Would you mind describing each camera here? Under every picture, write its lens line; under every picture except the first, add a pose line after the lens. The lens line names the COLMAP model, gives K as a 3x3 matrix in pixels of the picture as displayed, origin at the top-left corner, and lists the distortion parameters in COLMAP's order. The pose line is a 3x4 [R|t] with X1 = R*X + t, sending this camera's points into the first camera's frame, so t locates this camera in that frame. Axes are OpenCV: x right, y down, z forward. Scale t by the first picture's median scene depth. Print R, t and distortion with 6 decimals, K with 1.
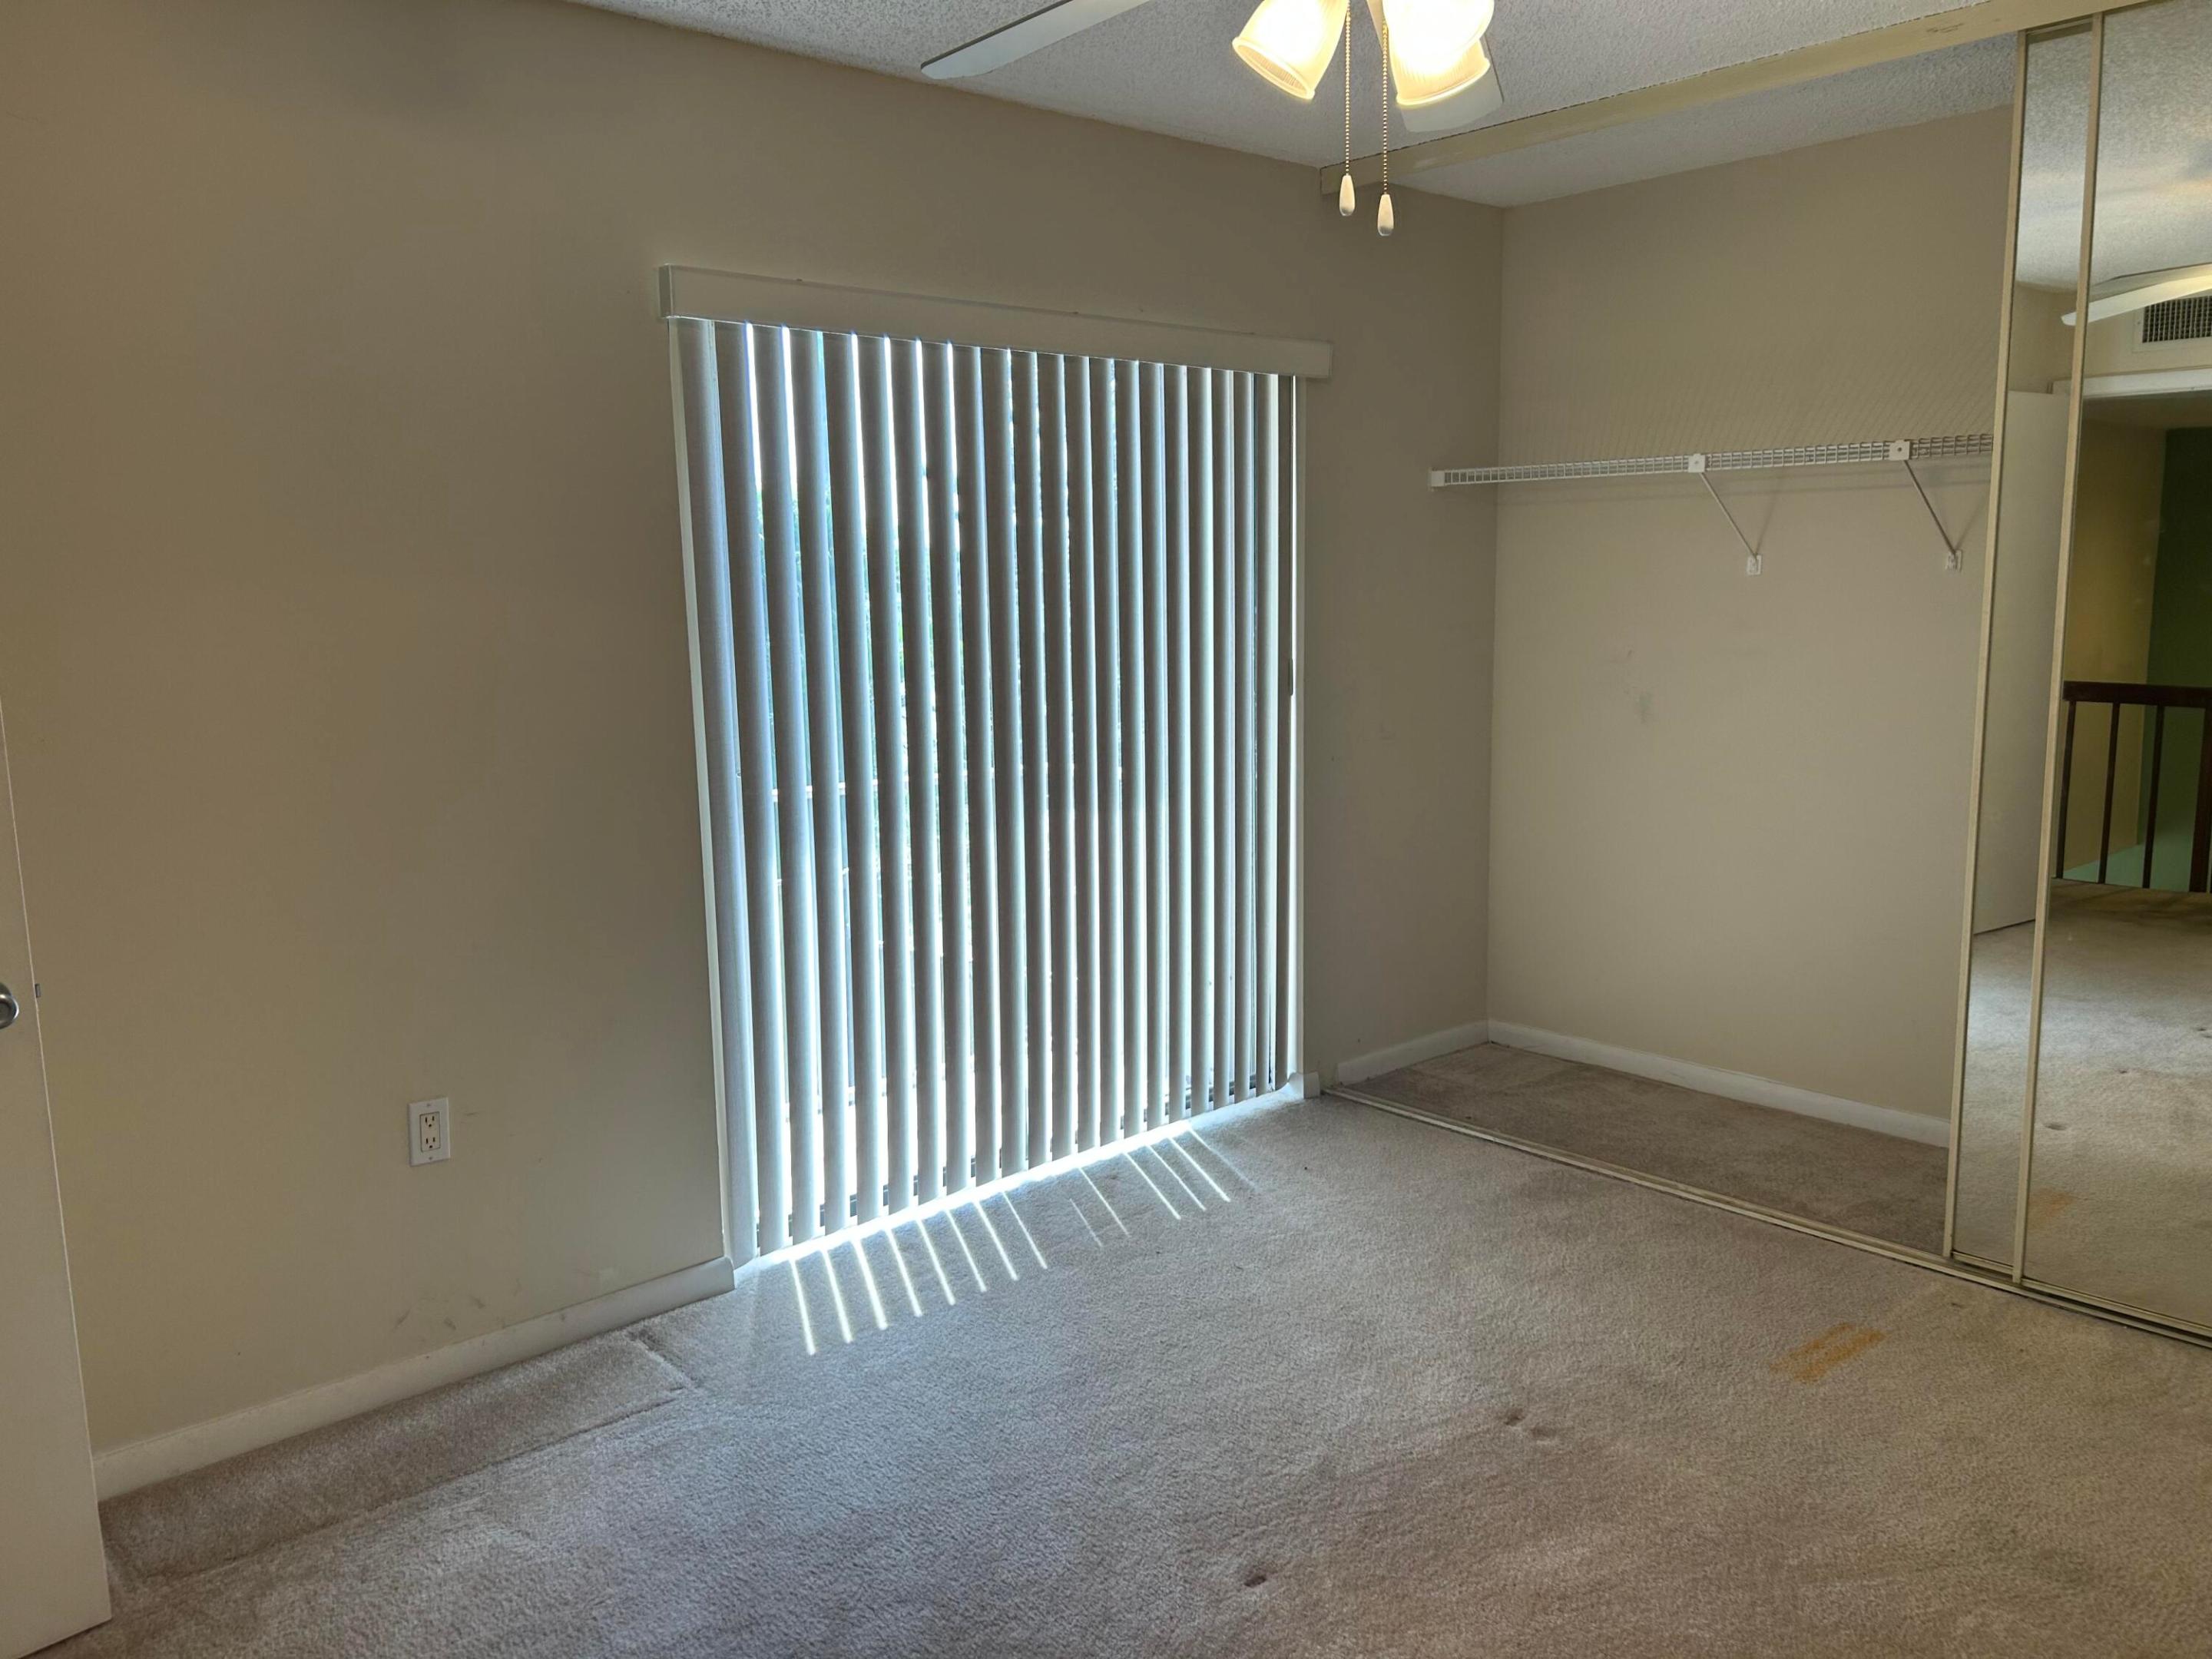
lens RADIAL K [[1654.5, 0, 1118.2], [0, 1654.5, 837.3], [0, 0, 1]] dist [0.009114, -0.002616]
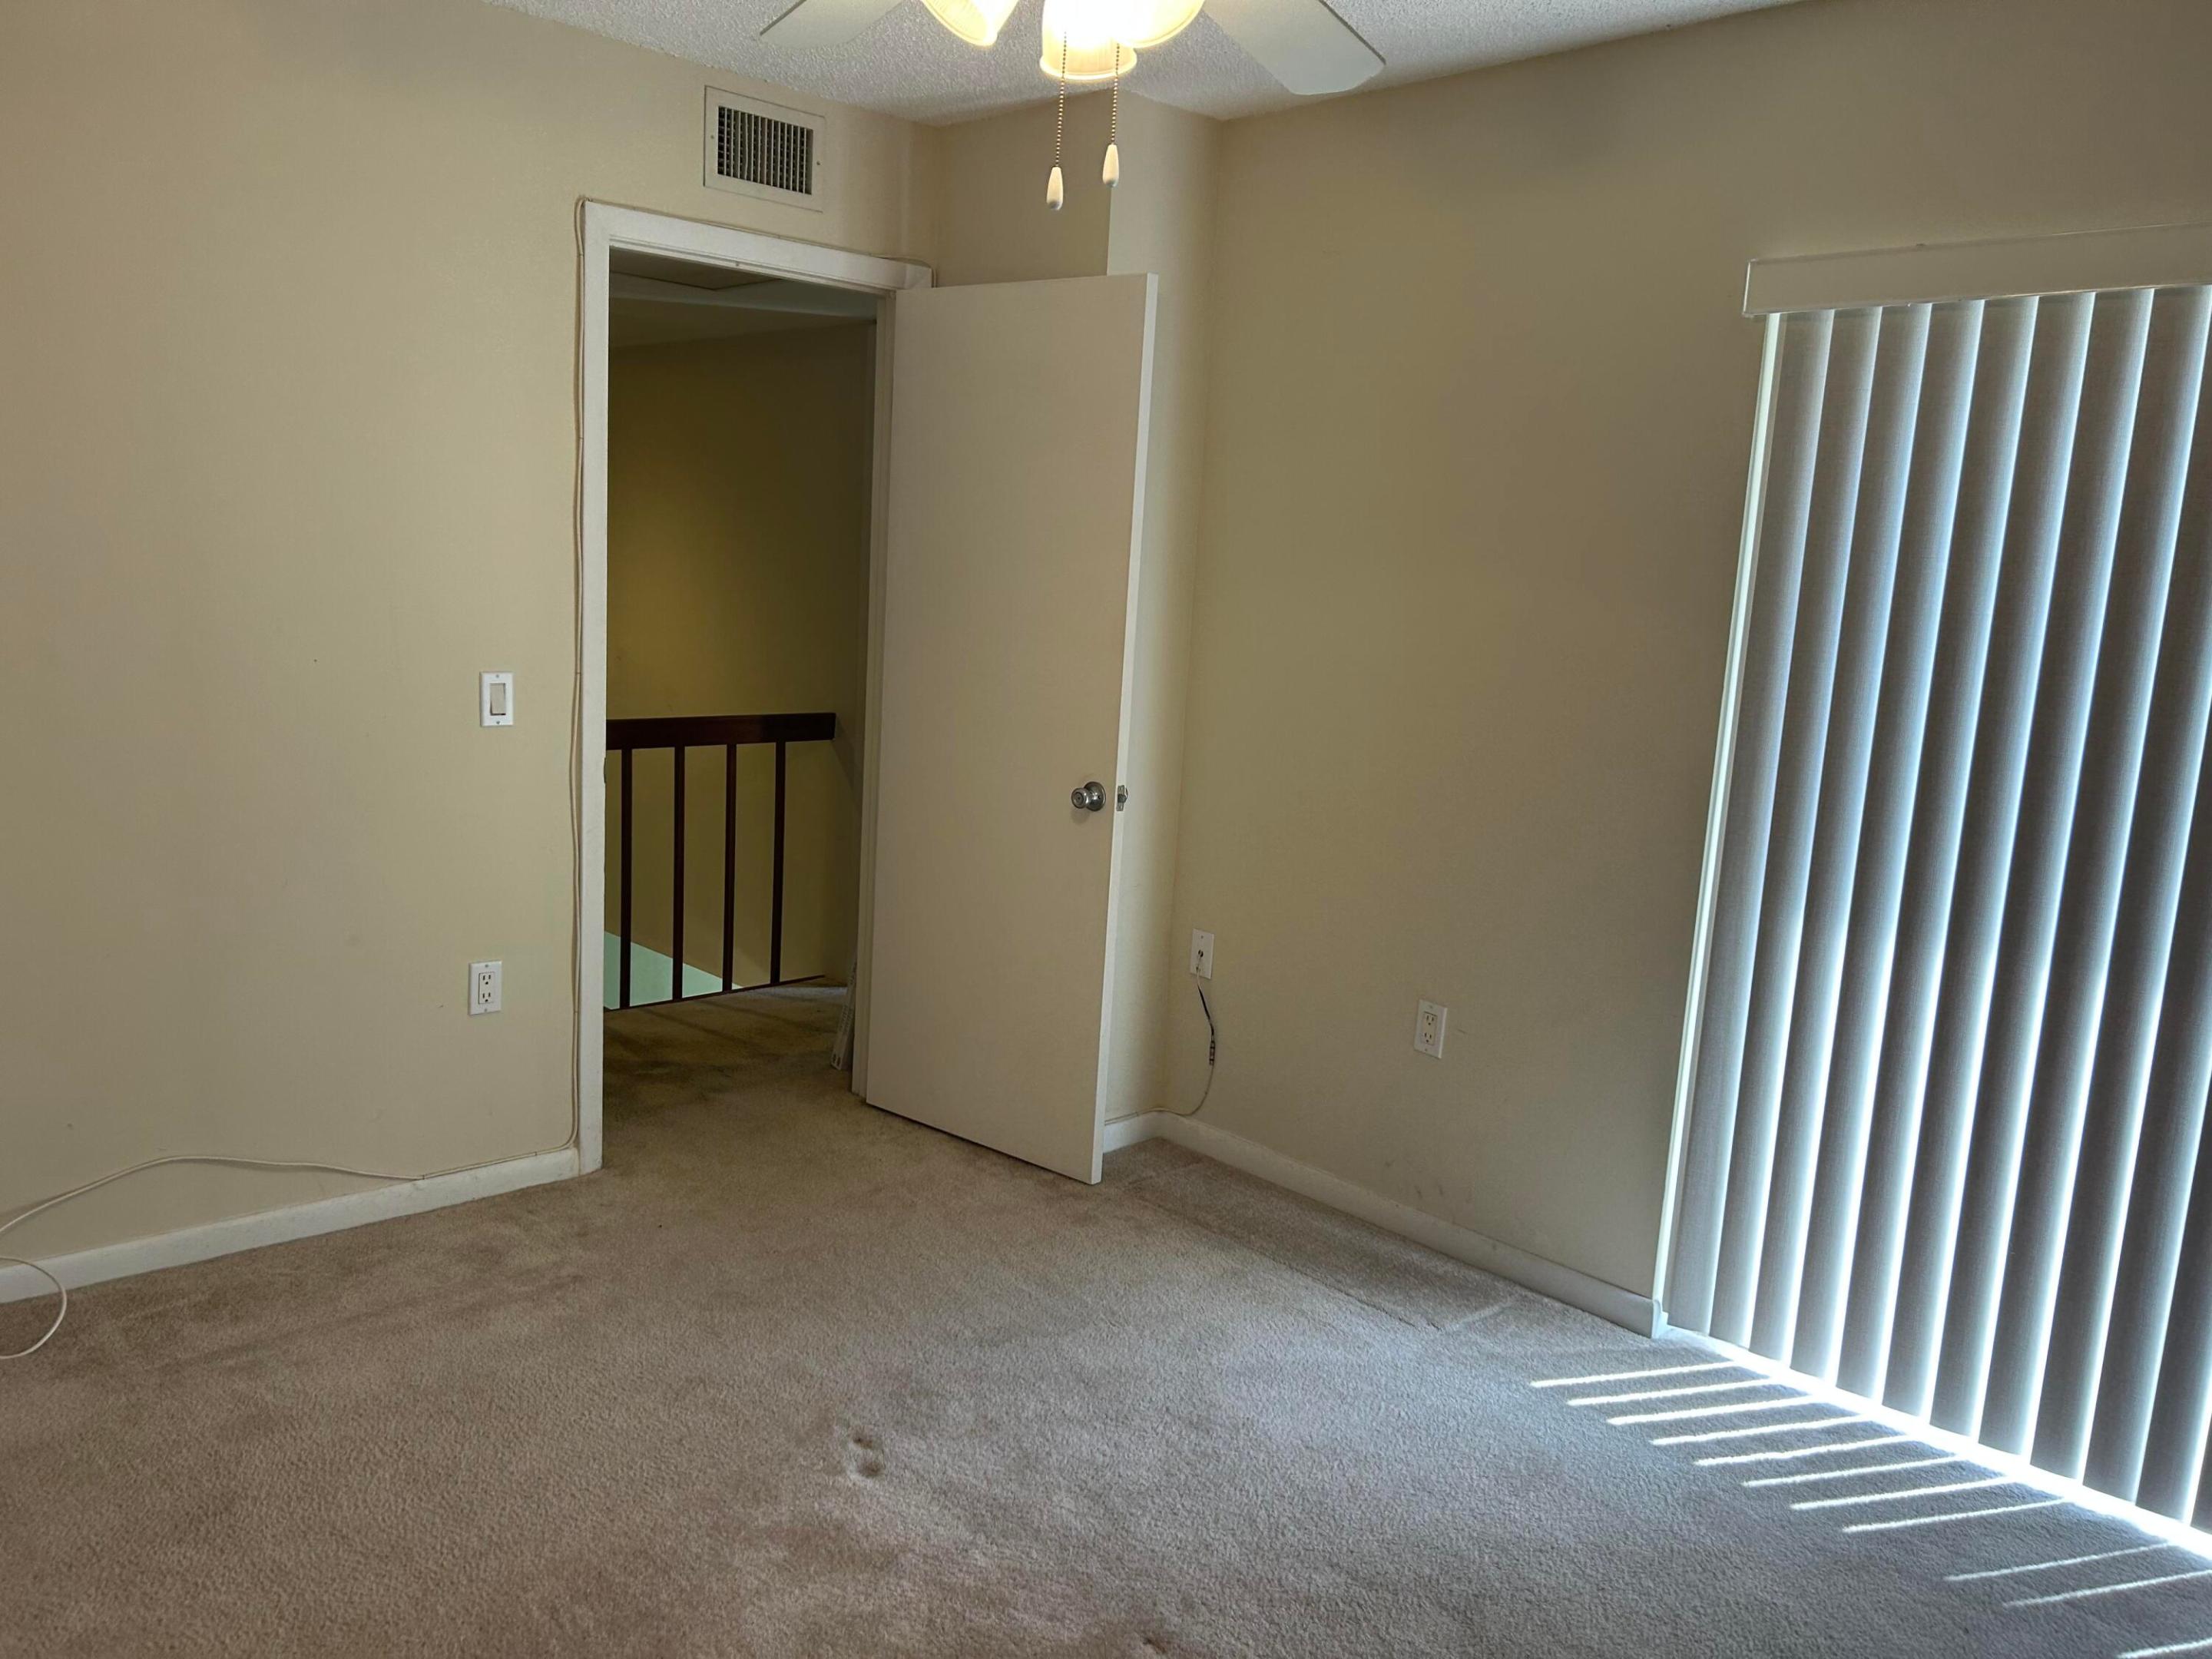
lens RADIAL K [[1634.4, 0, 1106.0], [0, 1634.4, 829.5], [0, 0, 1]] dist [-0.002189, -0.002030]
pose [[0.004612, 0.181090, -0.983456, 0.569706], [-0.207773, 0.962177, 0.176197, -0.096882], [0.978166, 0.203523, 0.042064, 0.533820]]
